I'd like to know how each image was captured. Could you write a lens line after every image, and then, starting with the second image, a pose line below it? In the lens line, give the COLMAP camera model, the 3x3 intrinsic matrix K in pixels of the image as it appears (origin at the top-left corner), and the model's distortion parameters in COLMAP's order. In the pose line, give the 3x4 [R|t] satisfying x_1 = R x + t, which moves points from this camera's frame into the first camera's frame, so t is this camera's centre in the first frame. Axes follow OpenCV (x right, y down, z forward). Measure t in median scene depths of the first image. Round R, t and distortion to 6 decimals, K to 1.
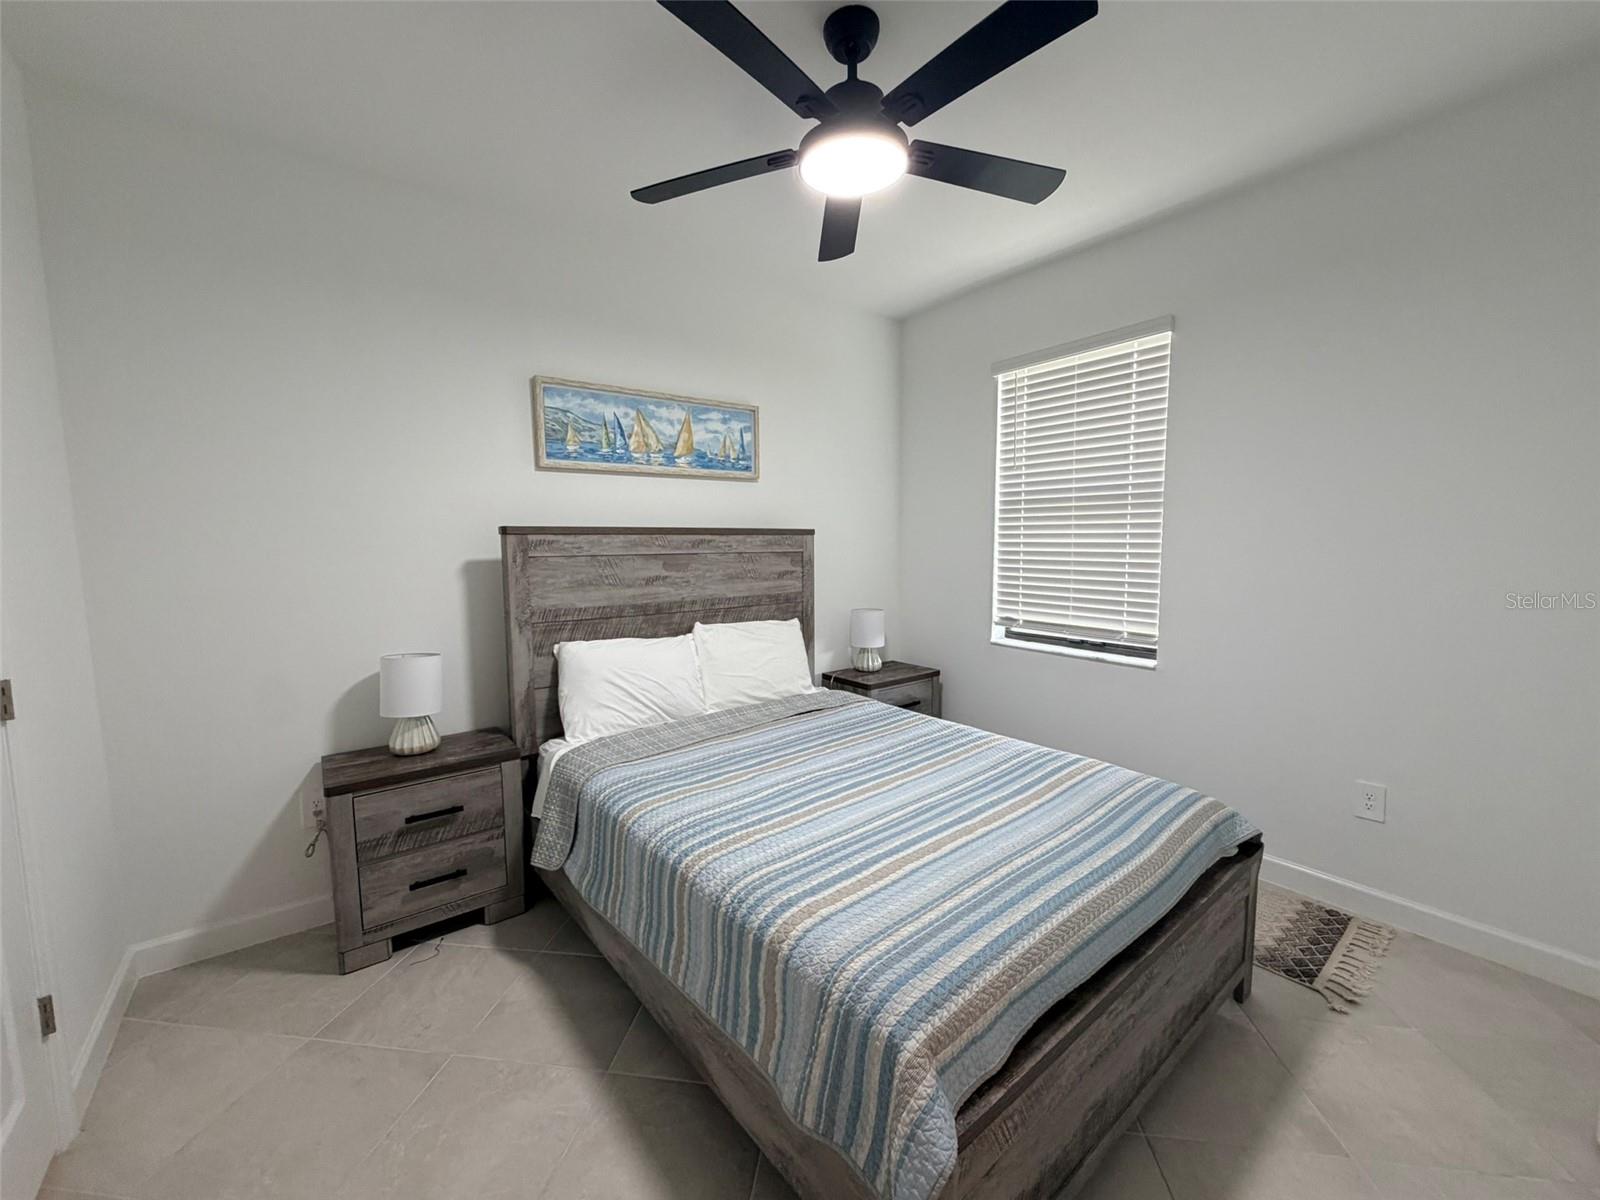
lens RADIAL K [[638.3, 0, 796.1], [0, 638.3, 598.5], [0, 0, 1]] dist [-0.000051, 0.000006]
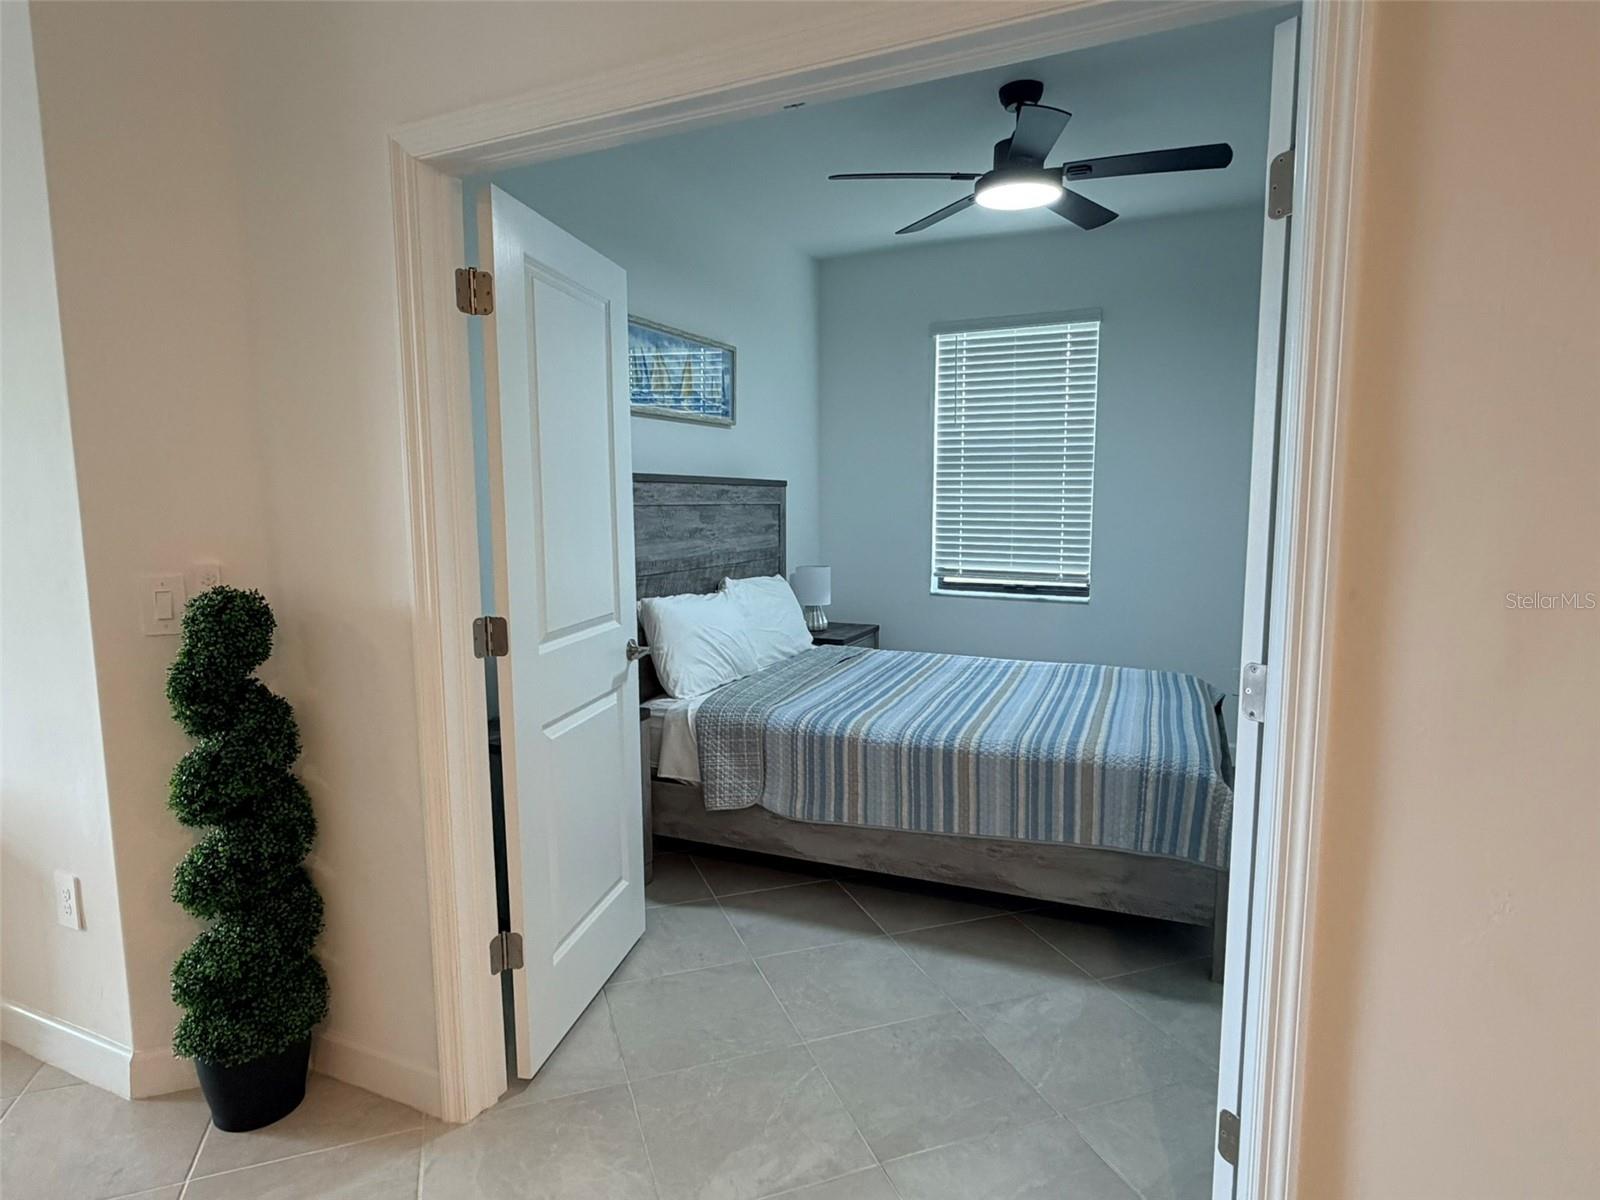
lens RADIAL K [[889.9, 0, 800.0], [0, 889.9, 600.0], [0, 0, 1]] dist [0.002612, -0.000262]
pose [[0.886843, -0.044884, 0.459885, -0.617493], [0.035293, 0.998943, 0.029436, 0.033197], [-0.460720, -0.009875, 0.887491, -0.206322]]
